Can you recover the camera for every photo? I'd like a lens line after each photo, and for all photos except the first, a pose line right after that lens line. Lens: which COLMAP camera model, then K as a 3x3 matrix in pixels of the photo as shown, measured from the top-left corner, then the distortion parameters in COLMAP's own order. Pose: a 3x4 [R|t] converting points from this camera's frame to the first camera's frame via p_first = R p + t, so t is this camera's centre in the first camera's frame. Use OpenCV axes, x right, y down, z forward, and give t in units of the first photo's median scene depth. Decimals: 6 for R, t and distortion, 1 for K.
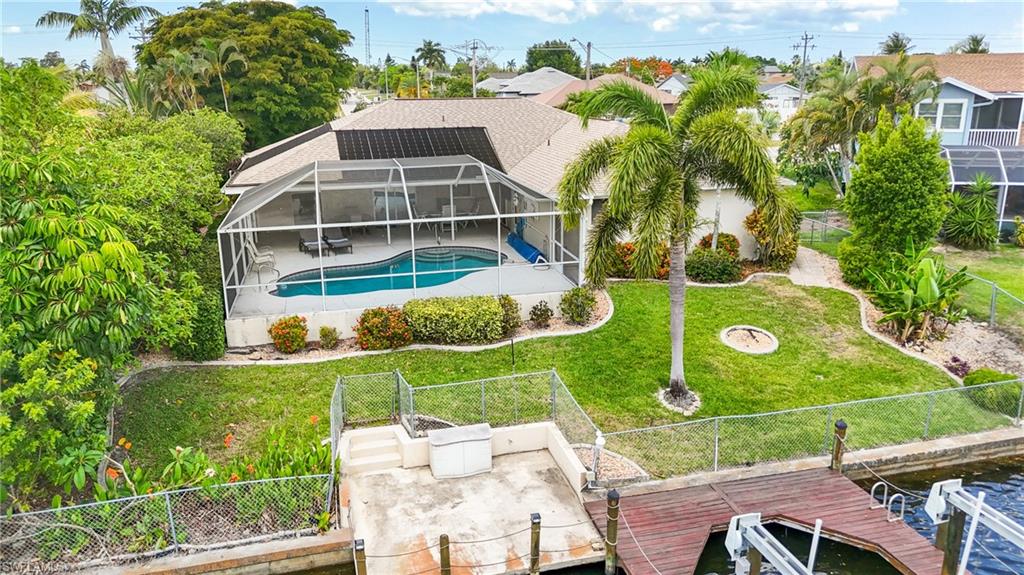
lens RADIAL K [[756.5, 0, 515.9], [0, 756.5, 288.7], [0, 0, 1]] dist [0.058945, -0.056854]
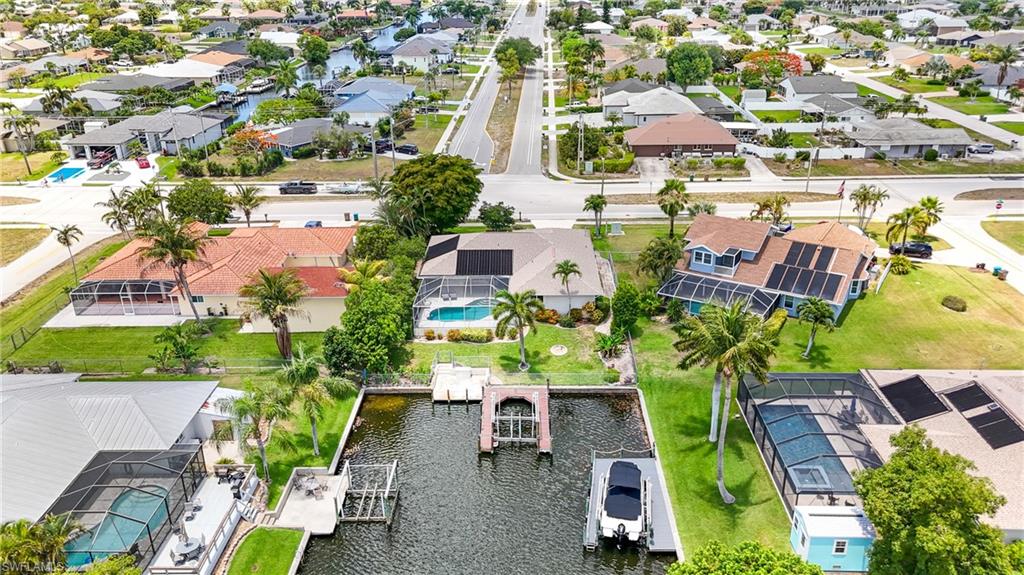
lens RADIAL K [[756.5, 0, 507.3], [0, 756.5, 281.2], [0, 0, 1]] dist [0.058945, -0.056854]
pose [[0.960414, 0.103799, -0.258516, 0.933747], [-0.070726, 0.988438, 0.134121, -0.677675], [0.269449, -0.110528, 0.956651, -2.253781]]
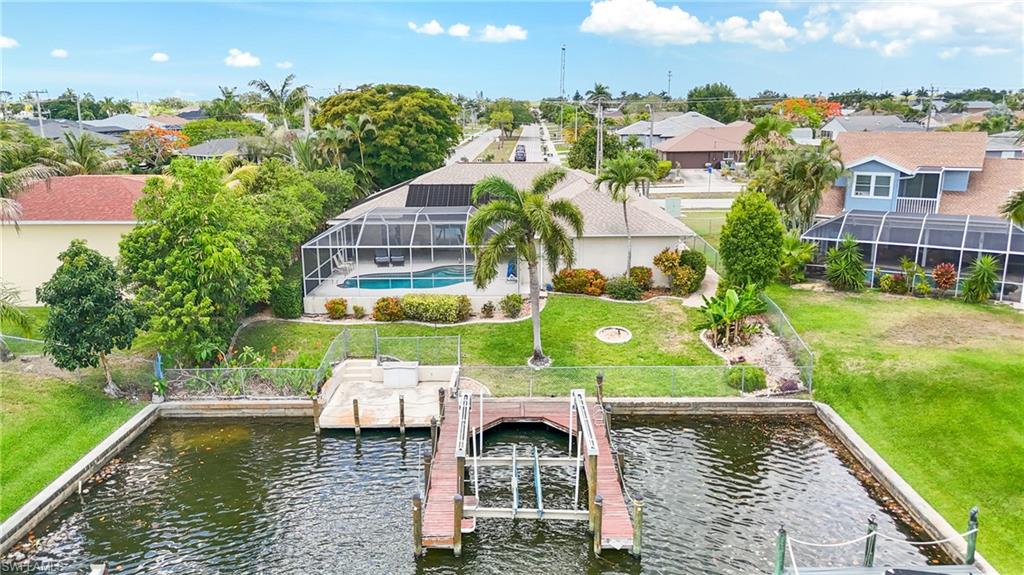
lens RADIAL K [[756.5, 0, 515.0], [0, 756.5, 291.6], [0, 0, 1]] dist [0.058945, -0.056854]
pose [[0.965915, 0.066820, -0.250088, 0.498786], [-0.074978, 0.996915, -0.023224, 0.030510], [0.247765, 0.041183, 0.967945, -0.545132]]
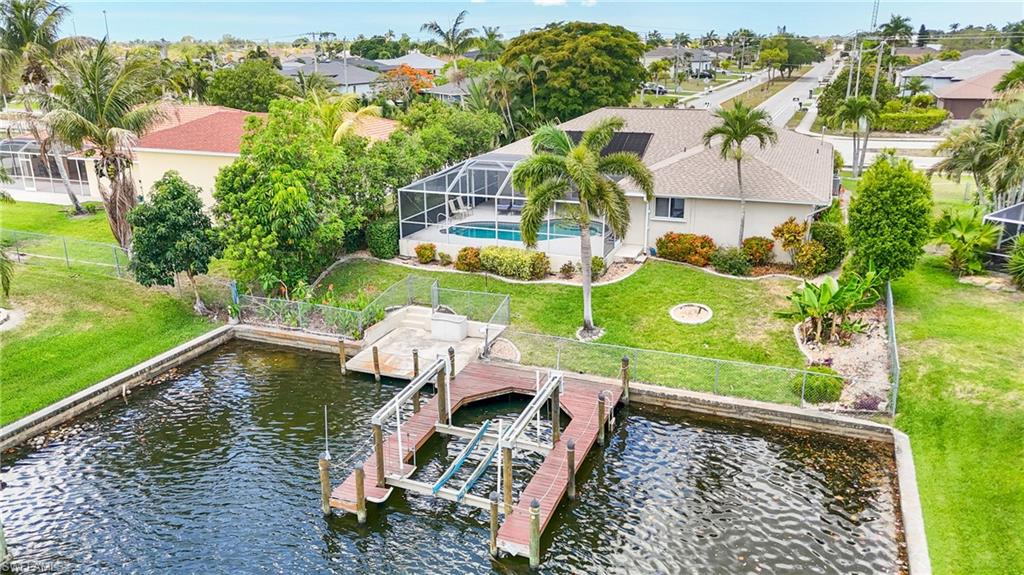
lens RADIAL K [[756.5, 0, 511.5], [0, 756.5, 293.5], [0, 0, 1]] dist [0.058945, -0.056854]
pose [[0.802438, 0.189338, -0.565901, 0.821174], [-0.163003, 0.981810, 0.097357, -0.047923], [0.574041, 0.014121, 0.818705, -0.292349]]
